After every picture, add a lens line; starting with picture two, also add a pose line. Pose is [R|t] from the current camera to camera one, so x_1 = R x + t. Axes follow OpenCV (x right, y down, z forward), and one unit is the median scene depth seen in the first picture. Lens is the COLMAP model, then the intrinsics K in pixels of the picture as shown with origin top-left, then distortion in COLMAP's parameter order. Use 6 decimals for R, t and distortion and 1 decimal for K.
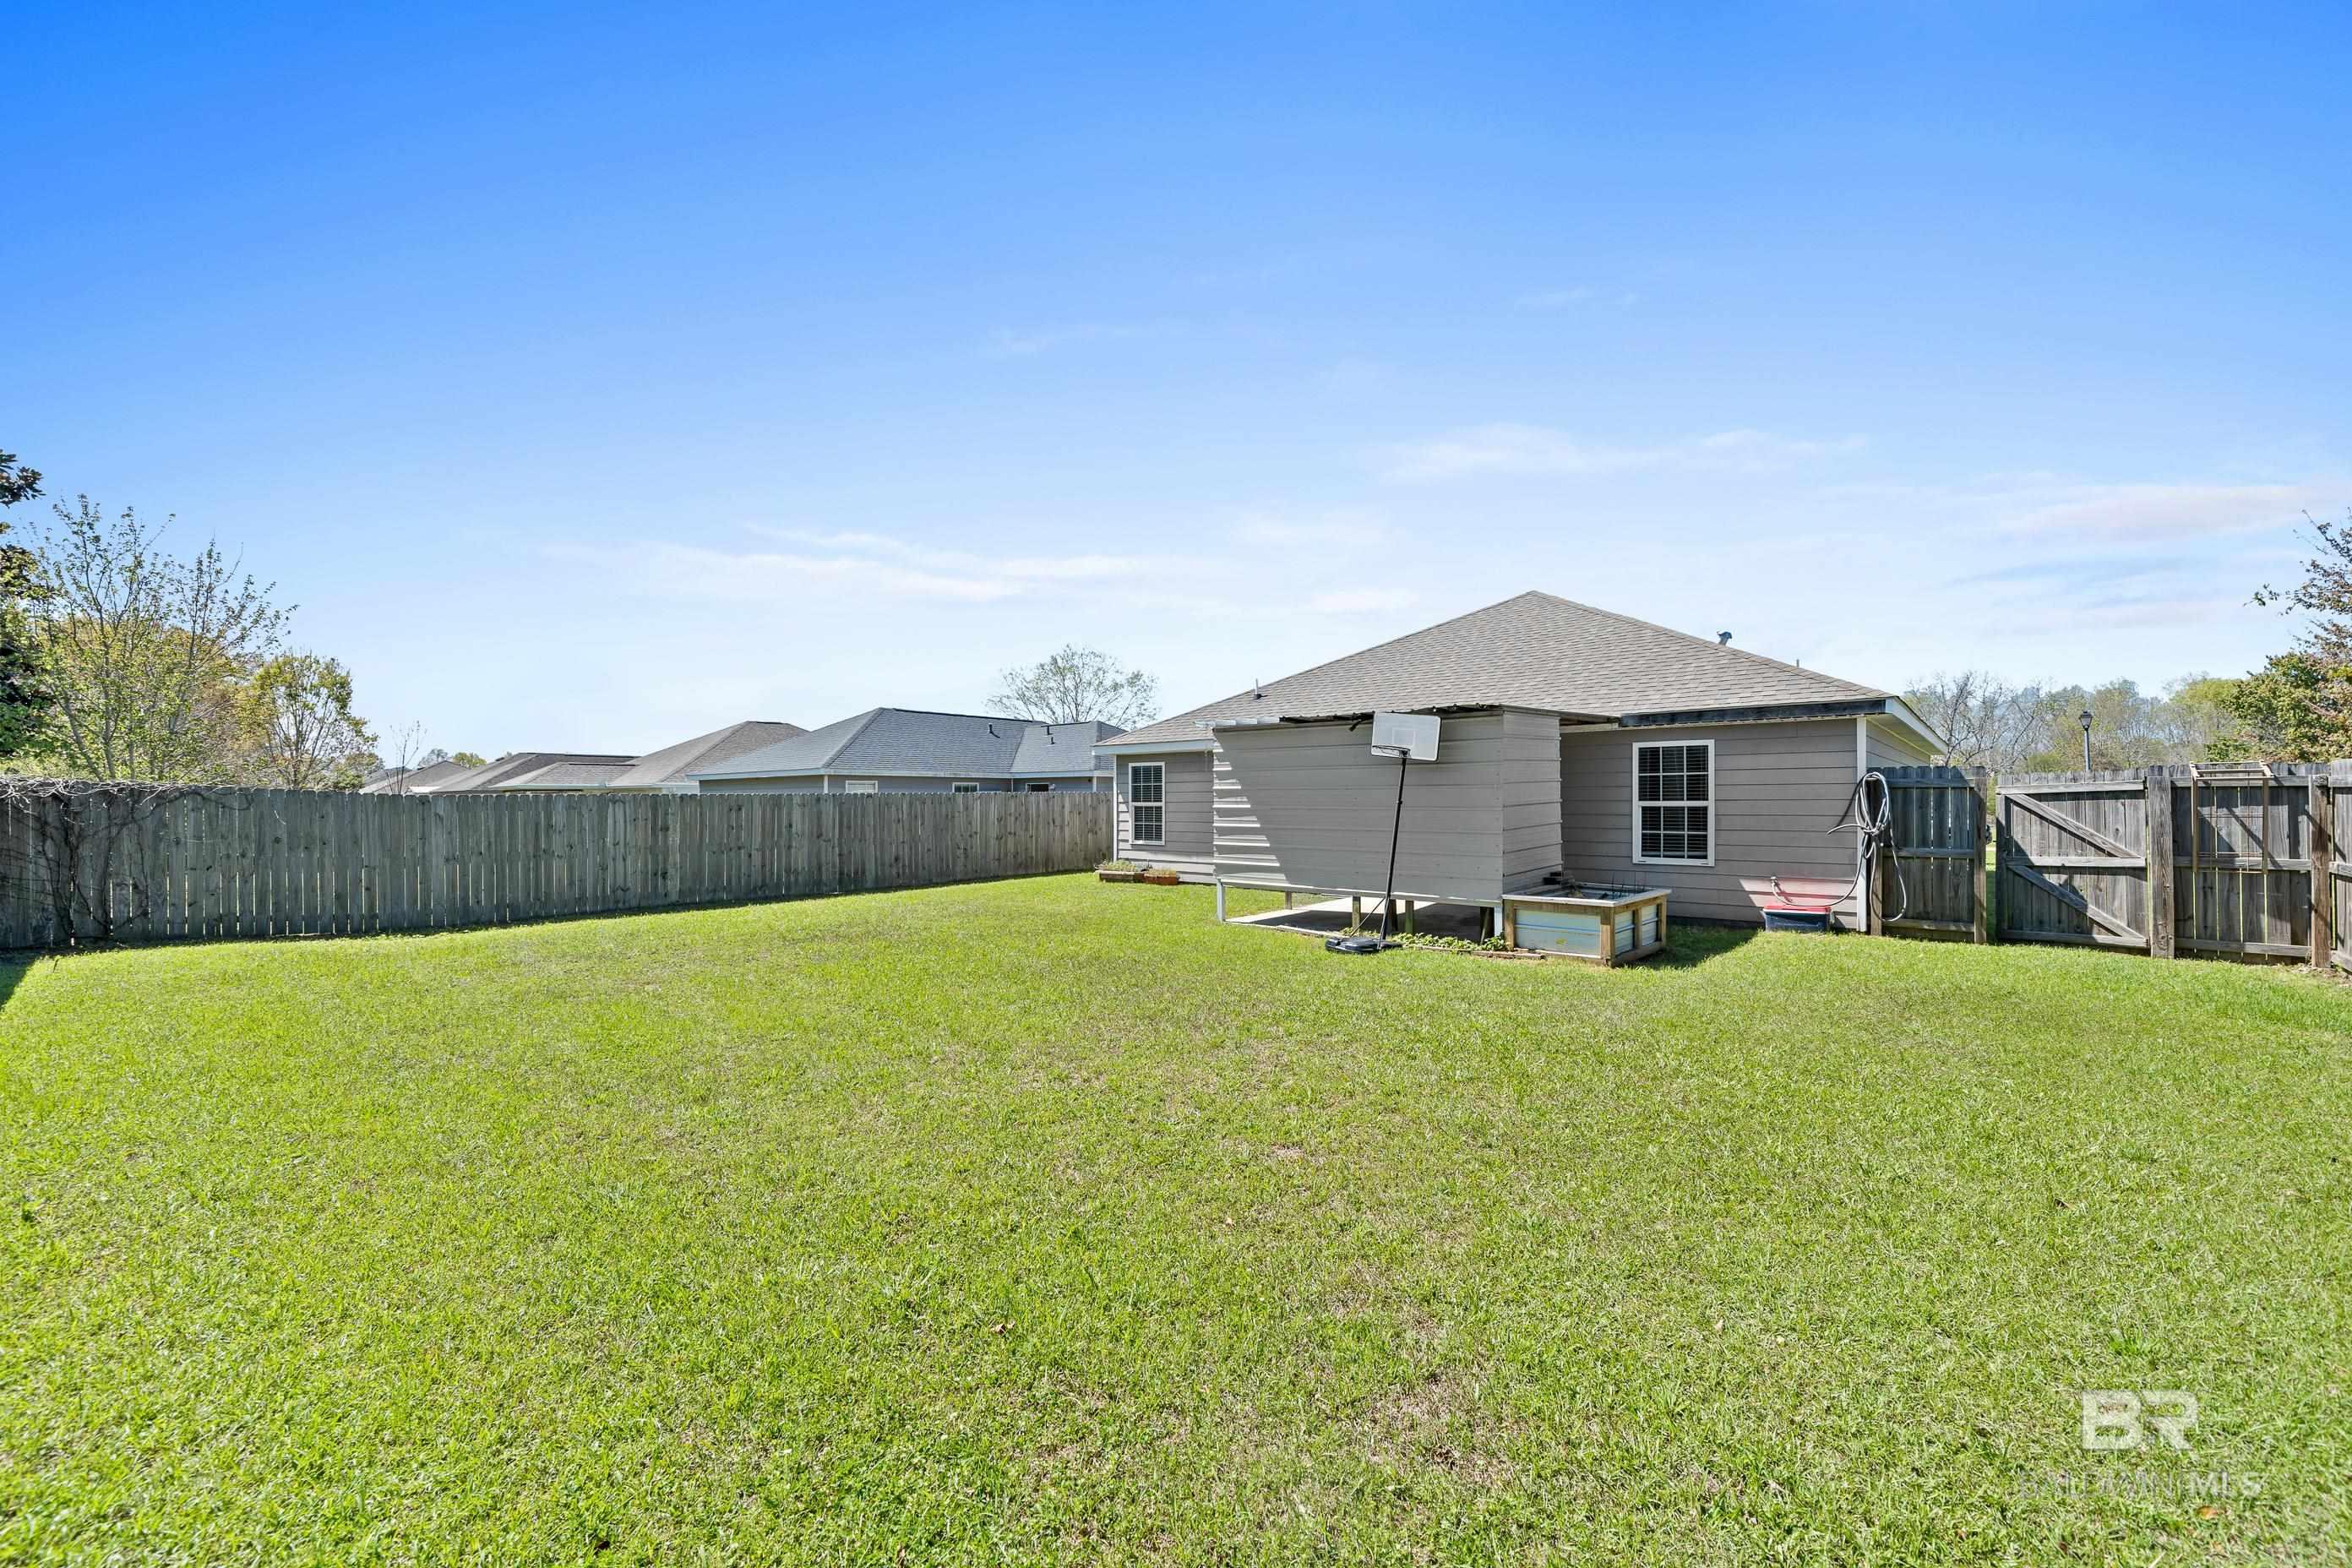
lens RADIAL K [[941.1, 0, 1185.0], [0, 941.1, 789.9], [0, 0, 1]] dist [-0.001841, 0.000203]
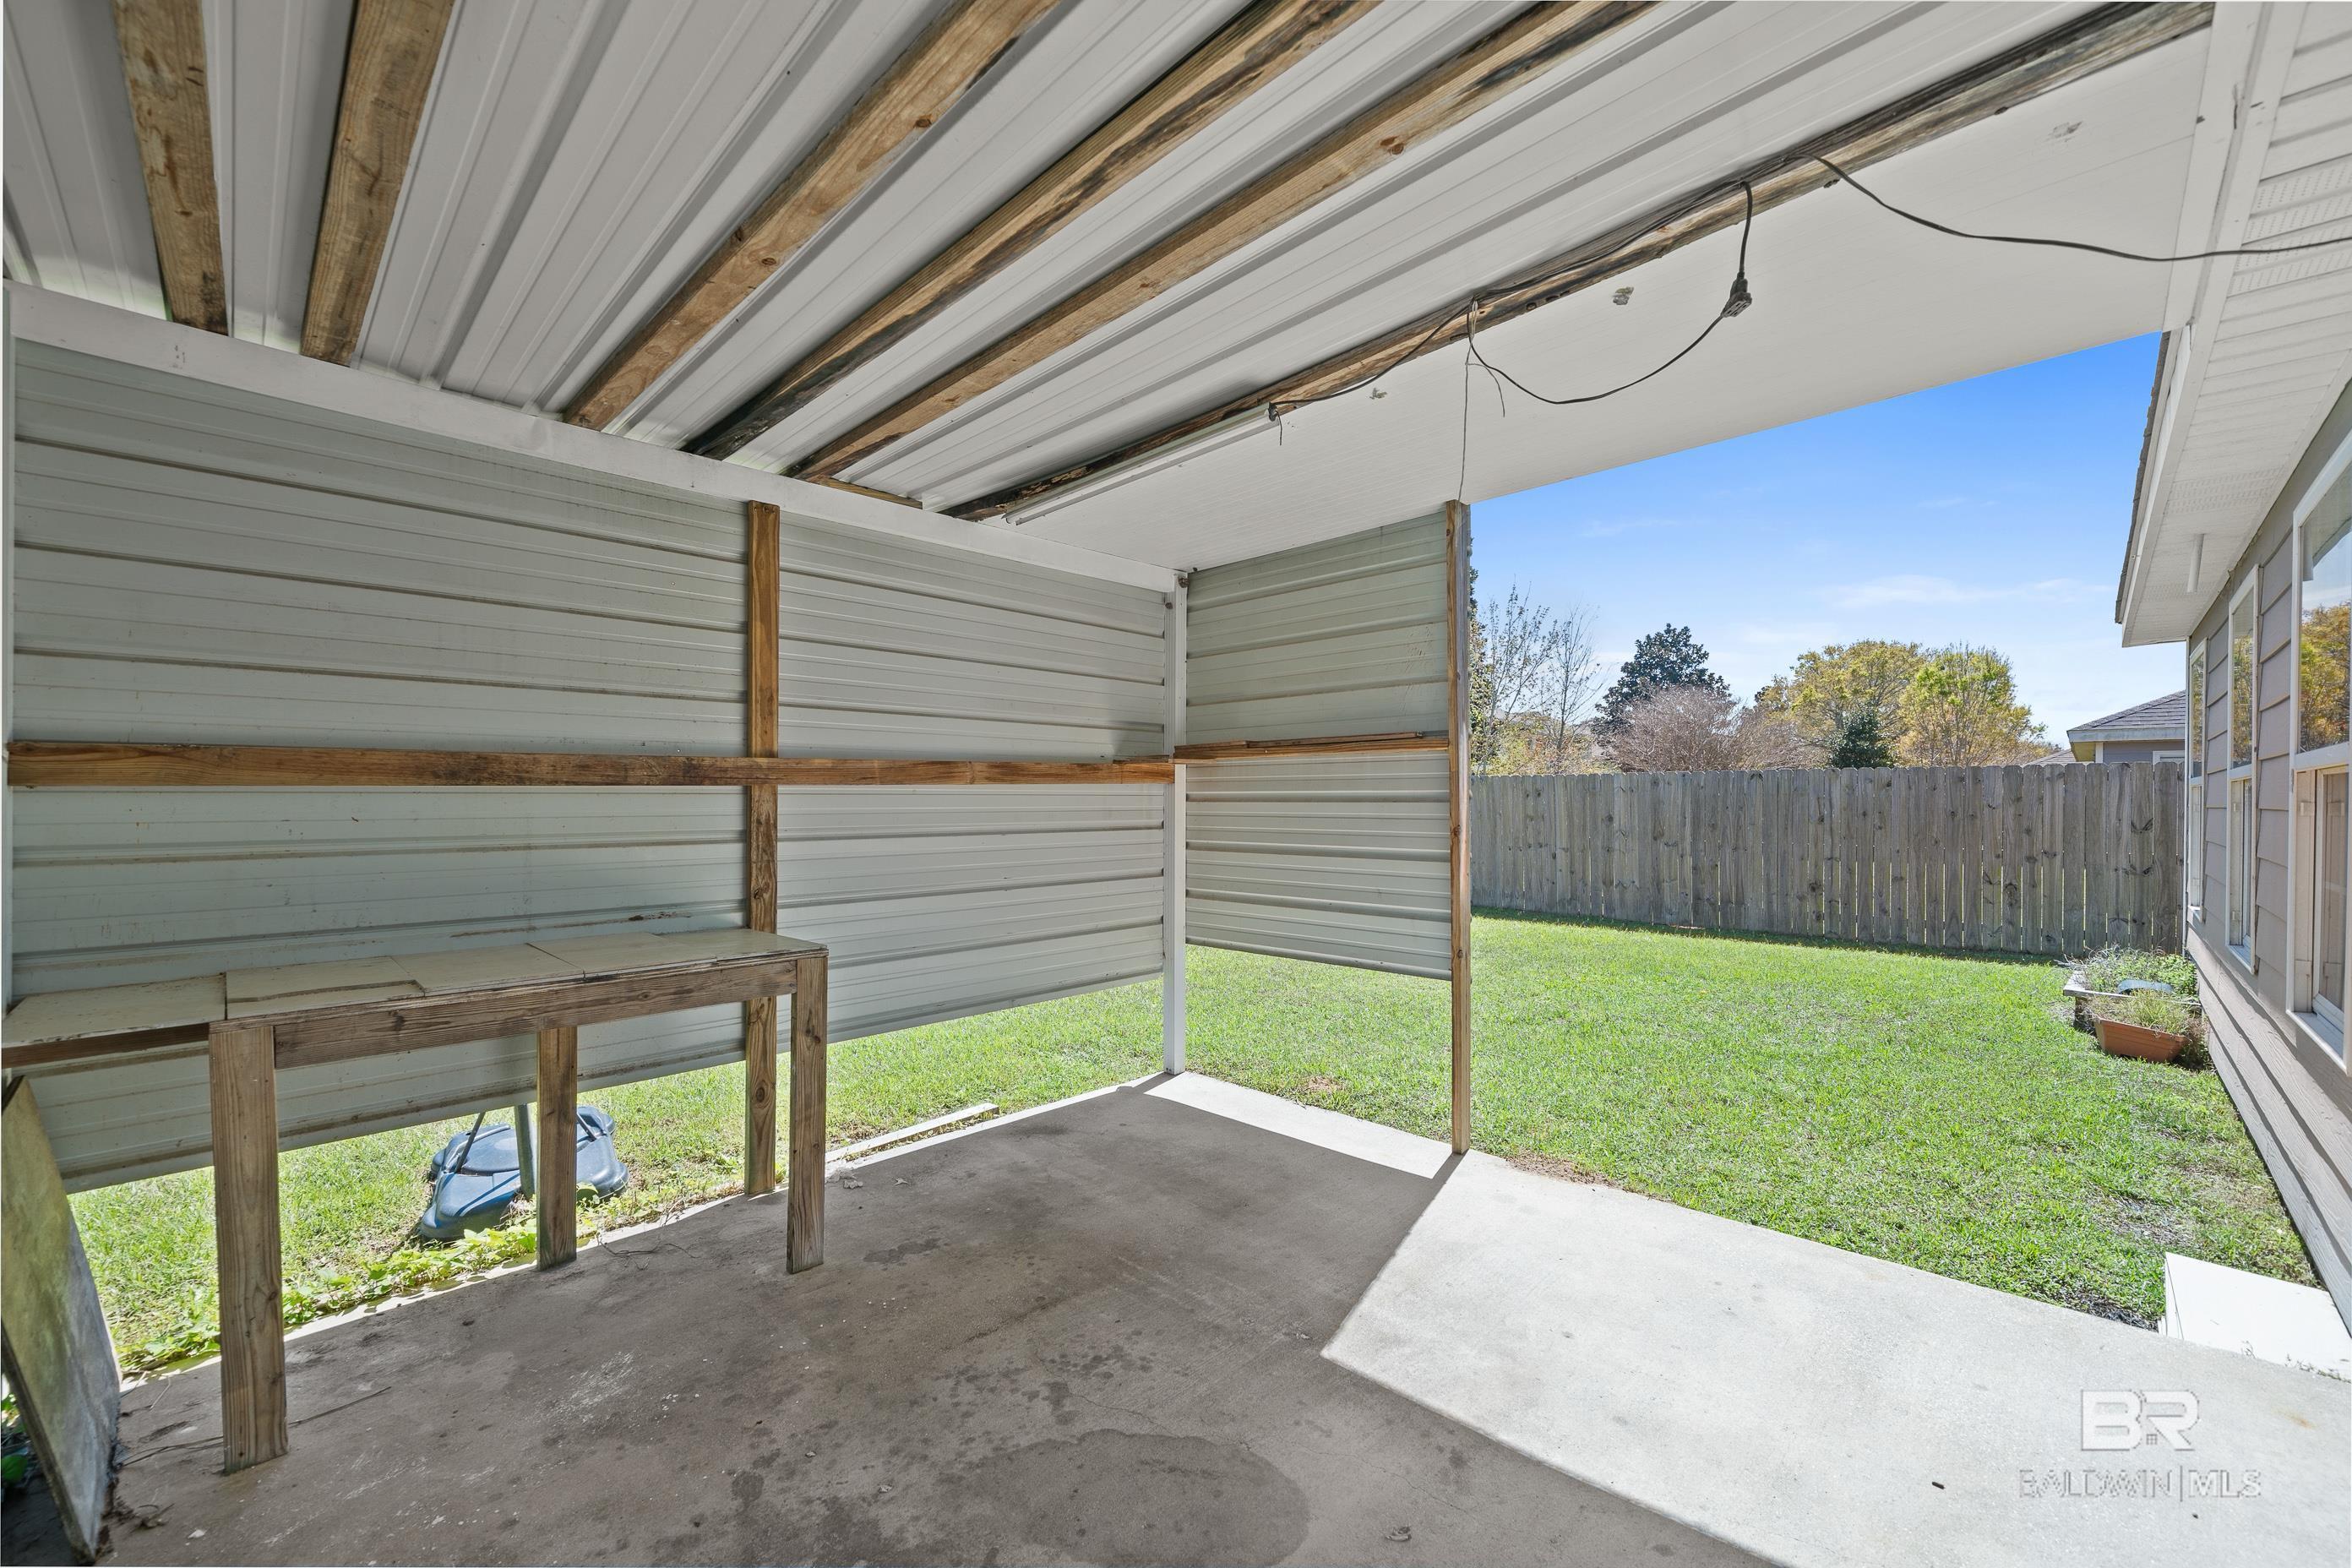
lens RADIAL K [[941.1, 0, 1179.1], [0, 941.1, 797.5], [0, 0, 1]] dist [-0.001841, 0.000203]
pose [[-0.045375, 0.001696, -0.998969, 0.282234], [0.005430, 0.999984, 0.001451, 0.018859], [0.998955, -0.005359, -0.045383, 0.697320]]
